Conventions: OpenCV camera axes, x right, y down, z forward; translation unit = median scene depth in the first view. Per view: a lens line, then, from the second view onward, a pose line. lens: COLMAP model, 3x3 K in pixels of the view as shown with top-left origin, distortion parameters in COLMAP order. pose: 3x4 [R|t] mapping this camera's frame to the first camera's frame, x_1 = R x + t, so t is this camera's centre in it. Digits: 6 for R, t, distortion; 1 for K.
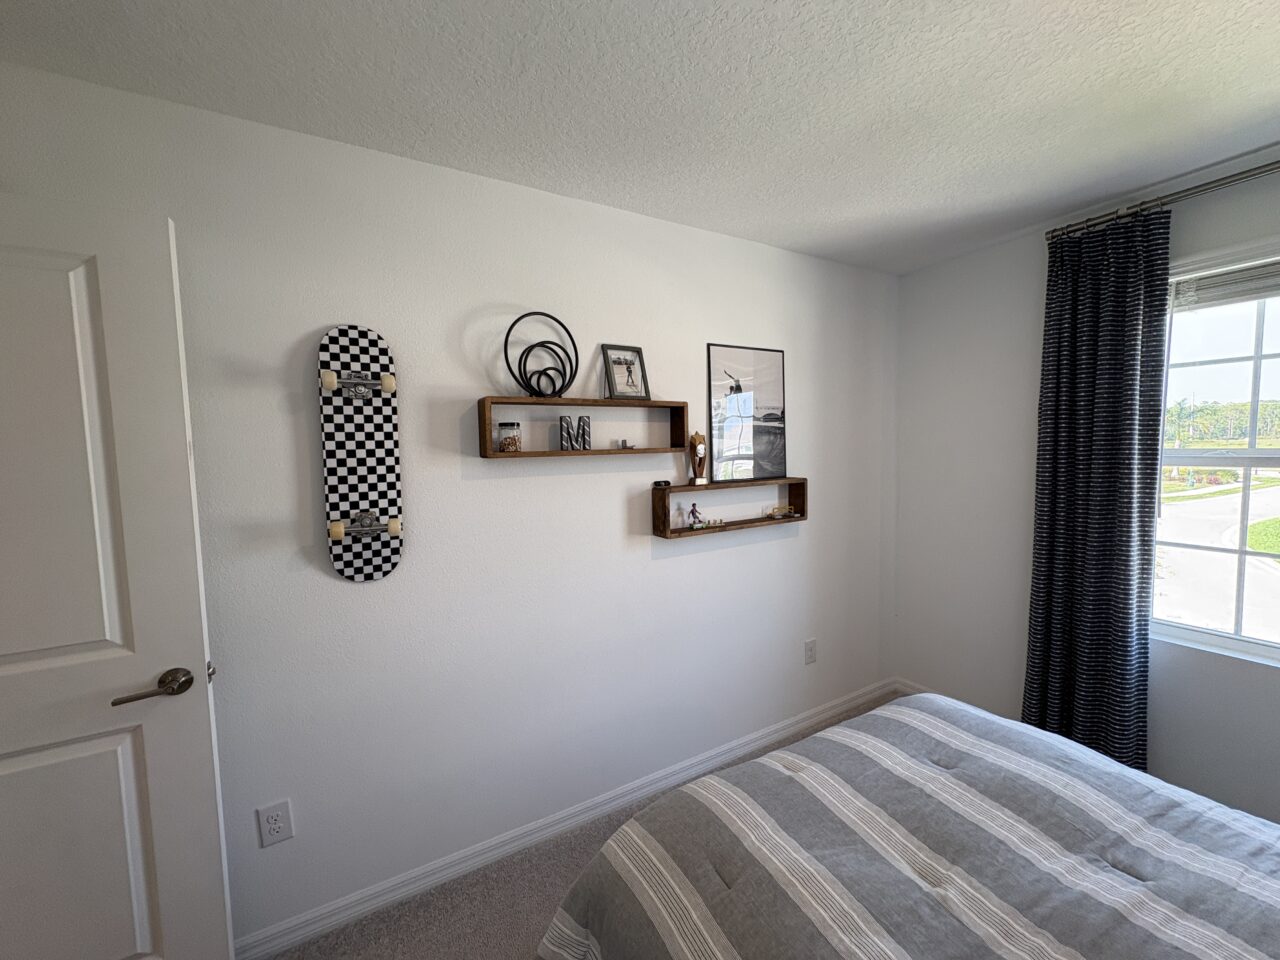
lens RADIAL K [[512.7, 0, 639.3], [0, 512.7, 482.2], [0, 0, 1]] dist [-0.002090, -0.000158]
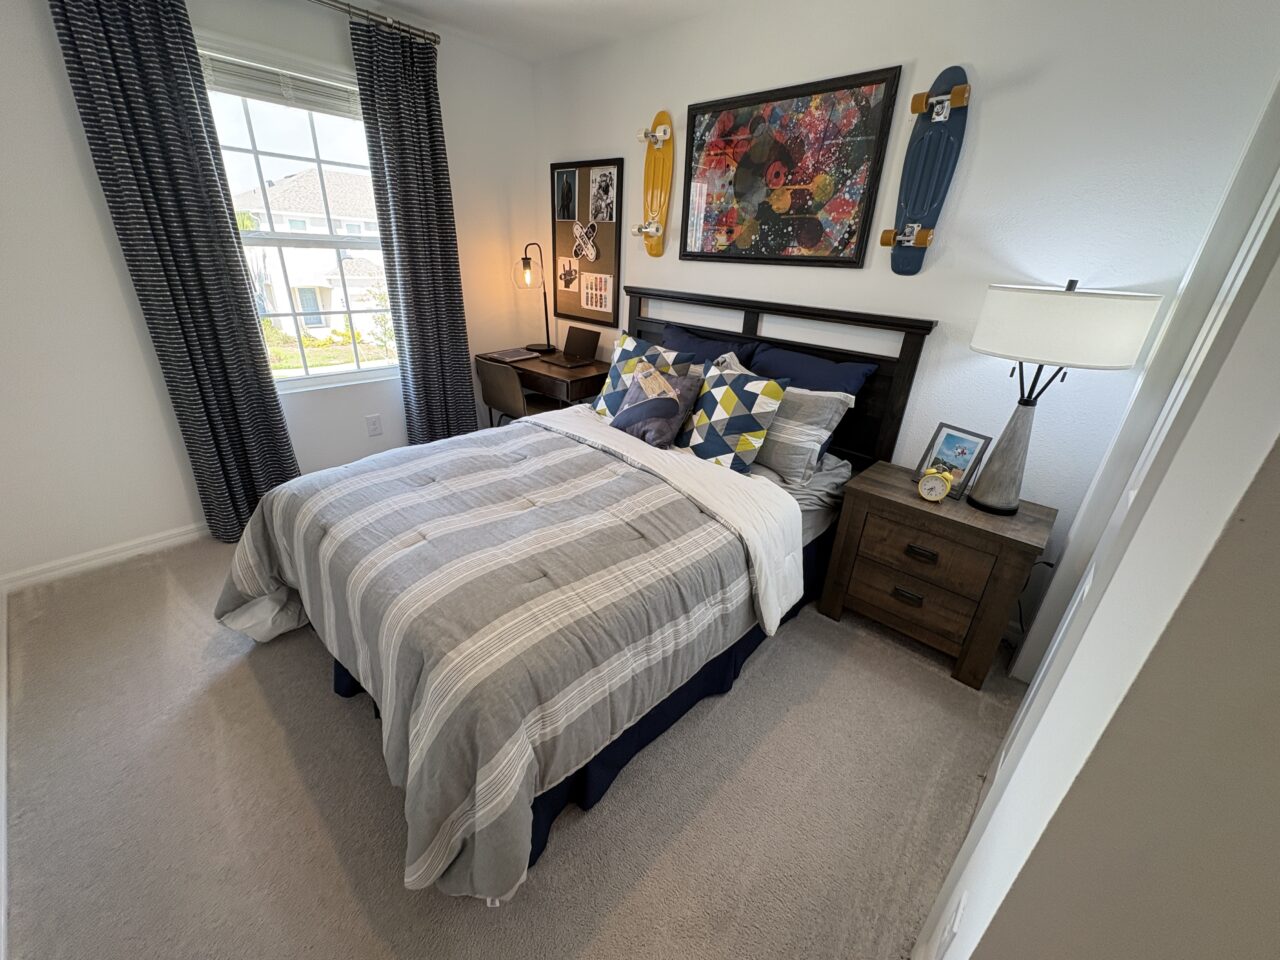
lens RADIAL K [[512.7, 0, 638.8], [0, 512.7, 478.6], [0, 0, 1]] dist [-0.002090, -0.000158]
pose [[-0.303266, -0.379823, 0.873936, -0.818320], [0.029333, 0.912972, 0.406967, 0.007204], [-0.952455, 0.149054, -0.265731, 0.892941]]
